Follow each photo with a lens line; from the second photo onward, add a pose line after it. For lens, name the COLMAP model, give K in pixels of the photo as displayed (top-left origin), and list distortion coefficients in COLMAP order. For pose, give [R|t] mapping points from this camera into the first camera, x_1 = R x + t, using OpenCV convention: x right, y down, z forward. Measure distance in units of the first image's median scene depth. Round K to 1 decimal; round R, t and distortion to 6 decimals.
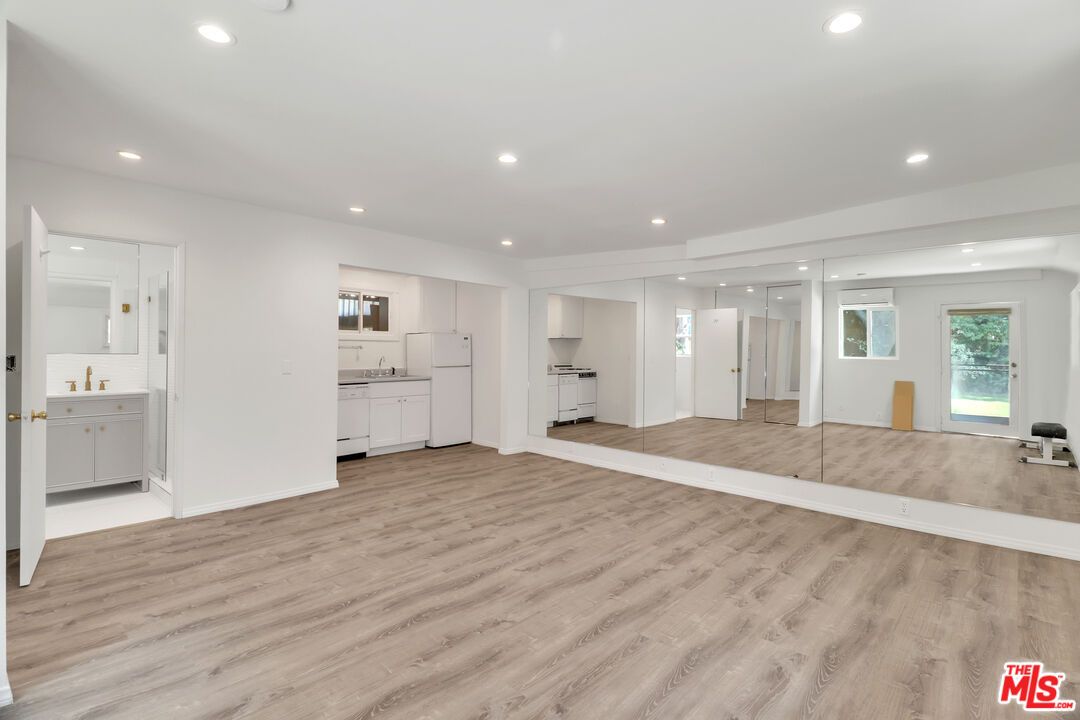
lens RADIAL K [[519.4, 0, 542.4], [0, 519.4, 350.6], [0, 0, 1]] dist [-0.003686, -0.001458]
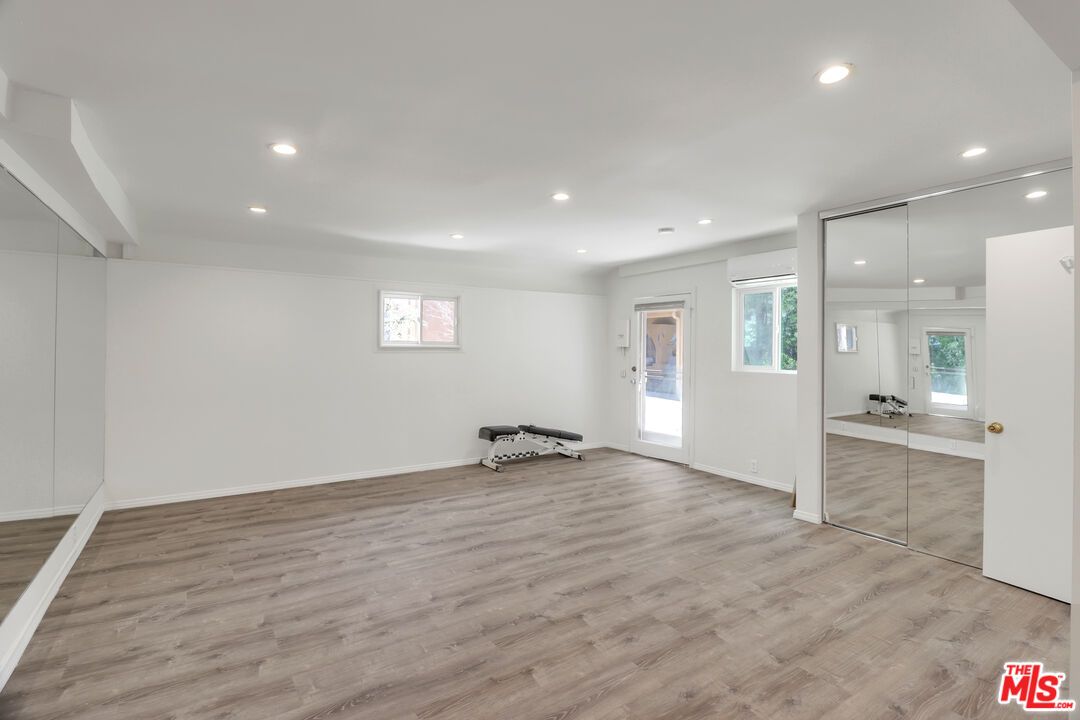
lens RADIAL K [[519.4, 0, 542.4], [0, 519.4, 350.6], [0, 0, 1]] dist [-0.003686, -0.001458]
pose [[-0.972247, -0.018559, 0.233218, -0.265881], [-0.017787, 0.999827, 0.005414, -0.016211], [-0.233278, 0.001115, -0.972409, 1.877443]]
